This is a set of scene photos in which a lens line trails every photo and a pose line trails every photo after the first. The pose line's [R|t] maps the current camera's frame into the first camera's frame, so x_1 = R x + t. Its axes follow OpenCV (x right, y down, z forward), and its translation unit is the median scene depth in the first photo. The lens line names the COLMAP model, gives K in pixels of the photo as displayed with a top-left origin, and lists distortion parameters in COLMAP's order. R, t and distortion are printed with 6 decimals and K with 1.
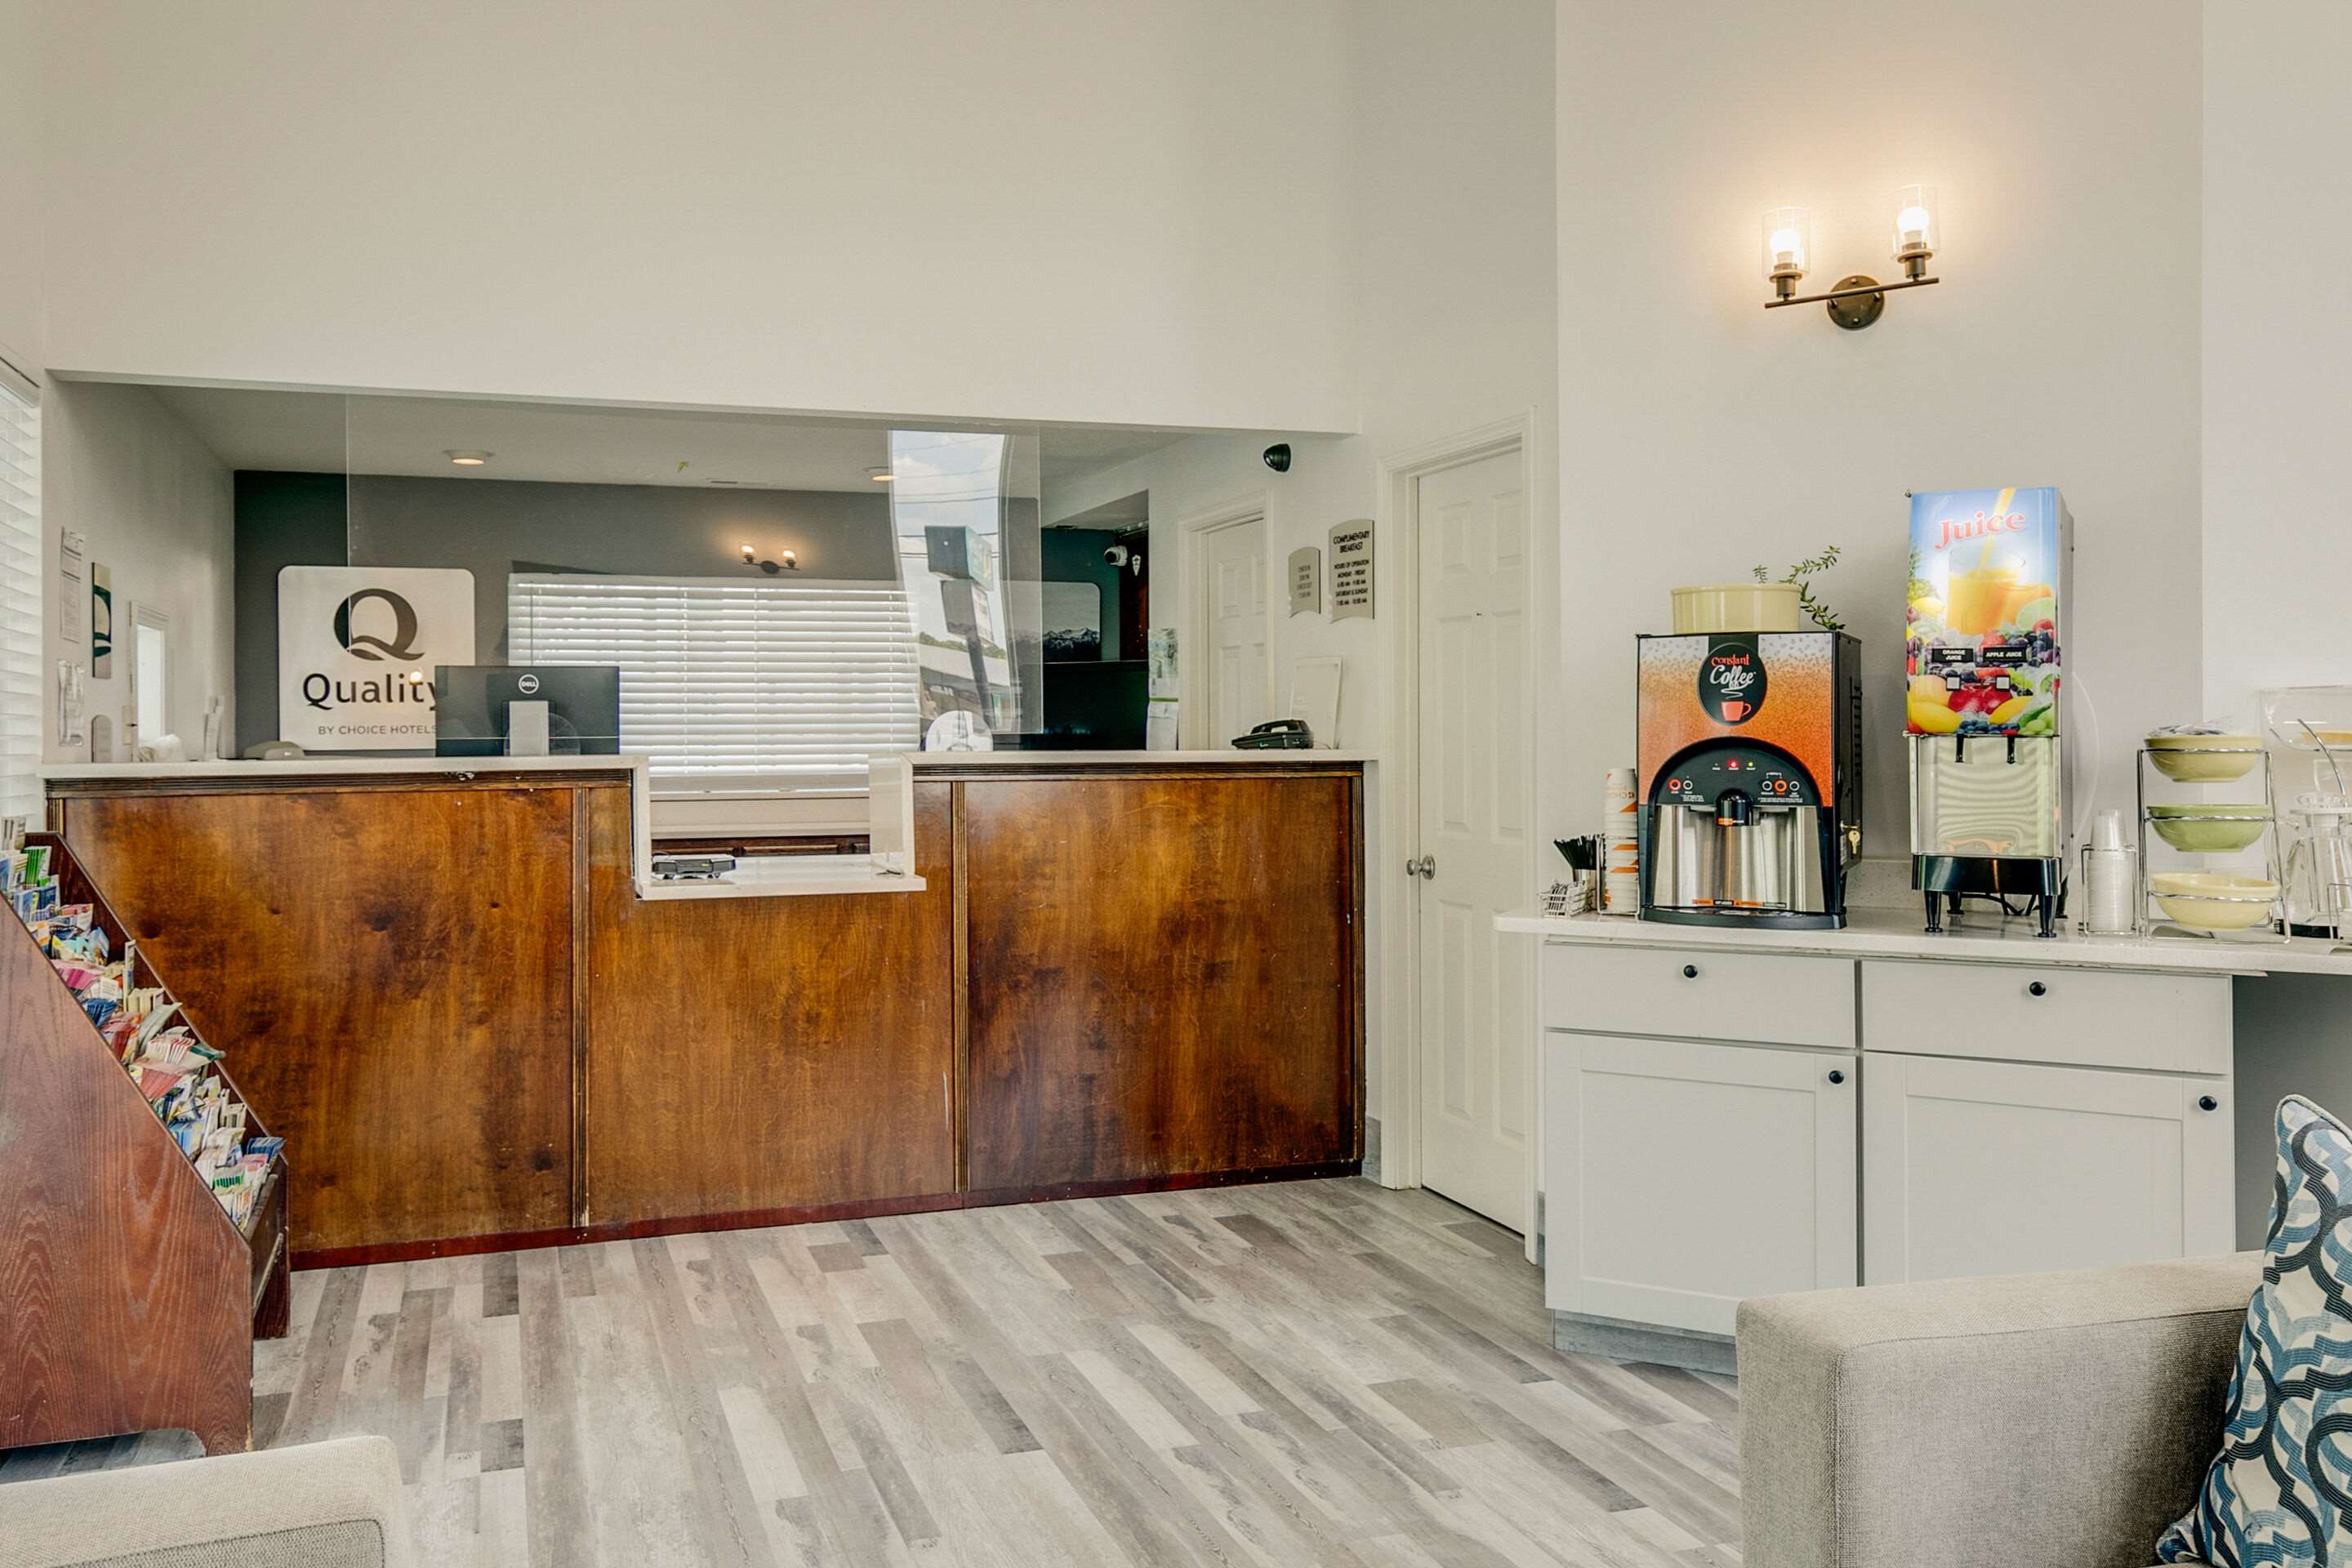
lens RADIAL K [[1860.5, 0, 1137.0], [0, 1860.5, 726.2], [0, 0, 1]] dist [0.004985, -0.000953]
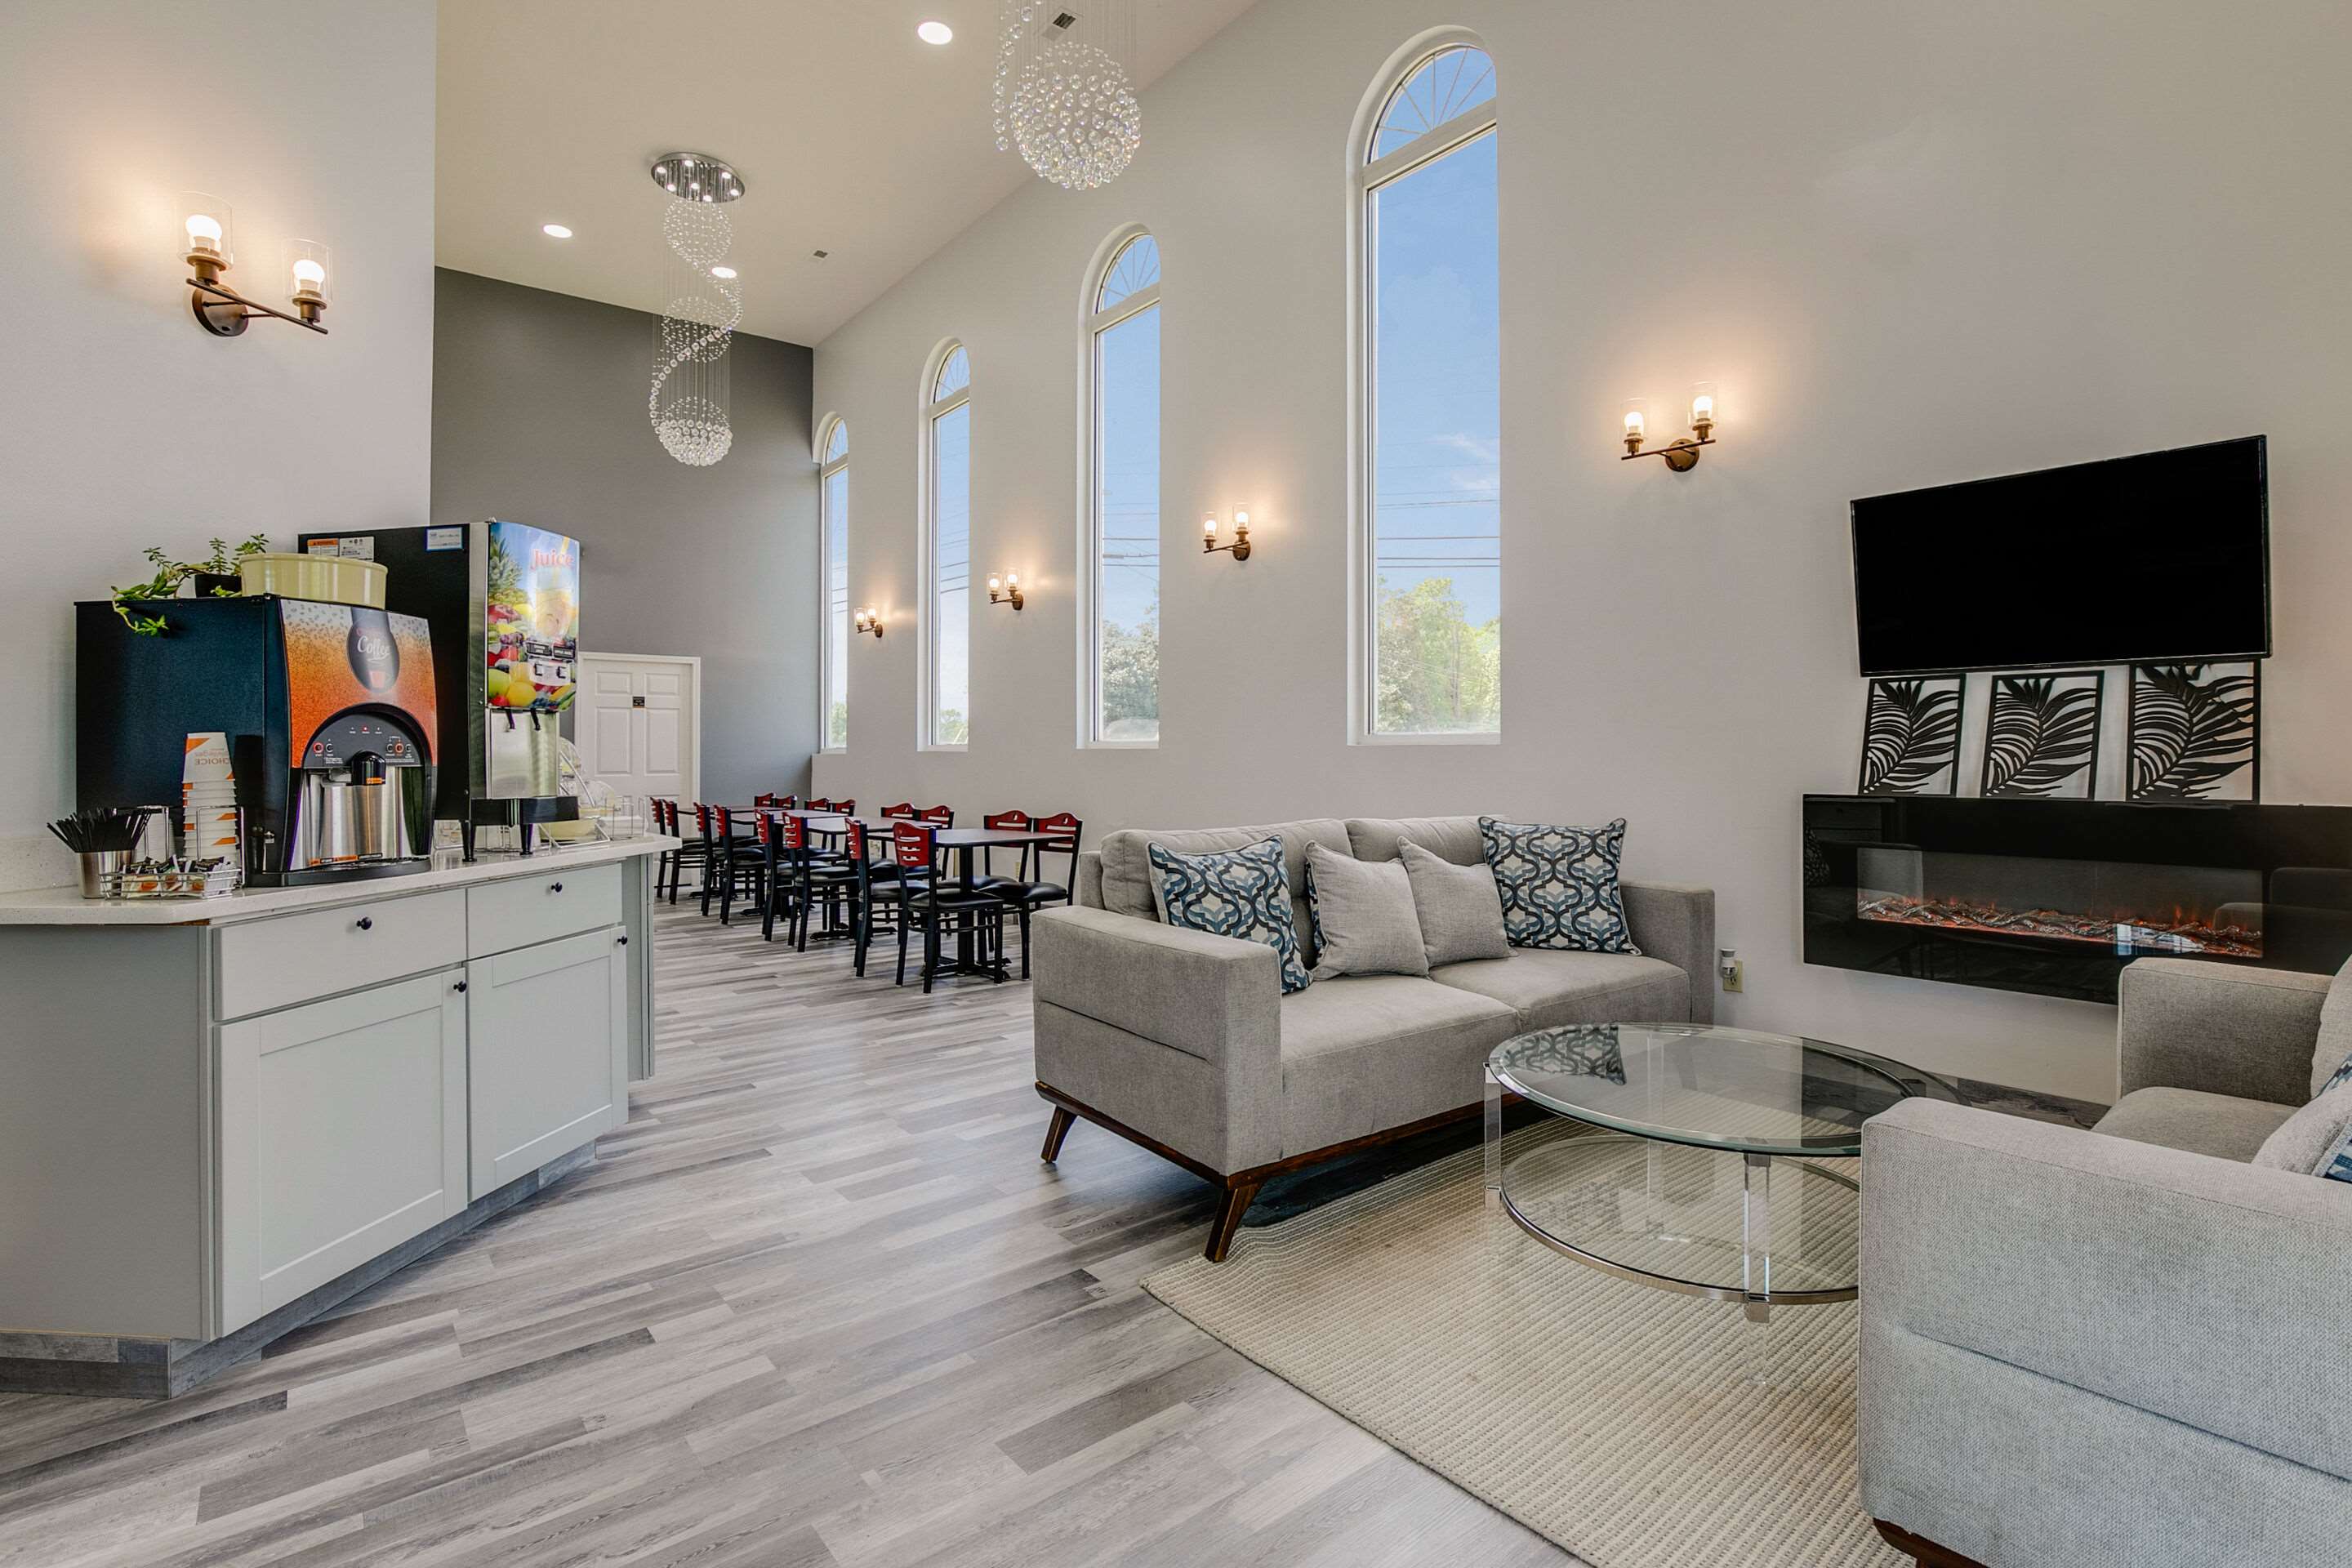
lens RADIAL K [[1075.6, 0, 1185.5], [0, 1075.6, 766.3], [0, 0, 1]] dist [-0.005404, 0.000752]
pose [[-0.325459, -0.002728, 0.945552, -0.444504], [0.012785, 0.999892, 0.007286, 0.045589], [-0.945470, 0.014460, -0.325389, 0.787431]]
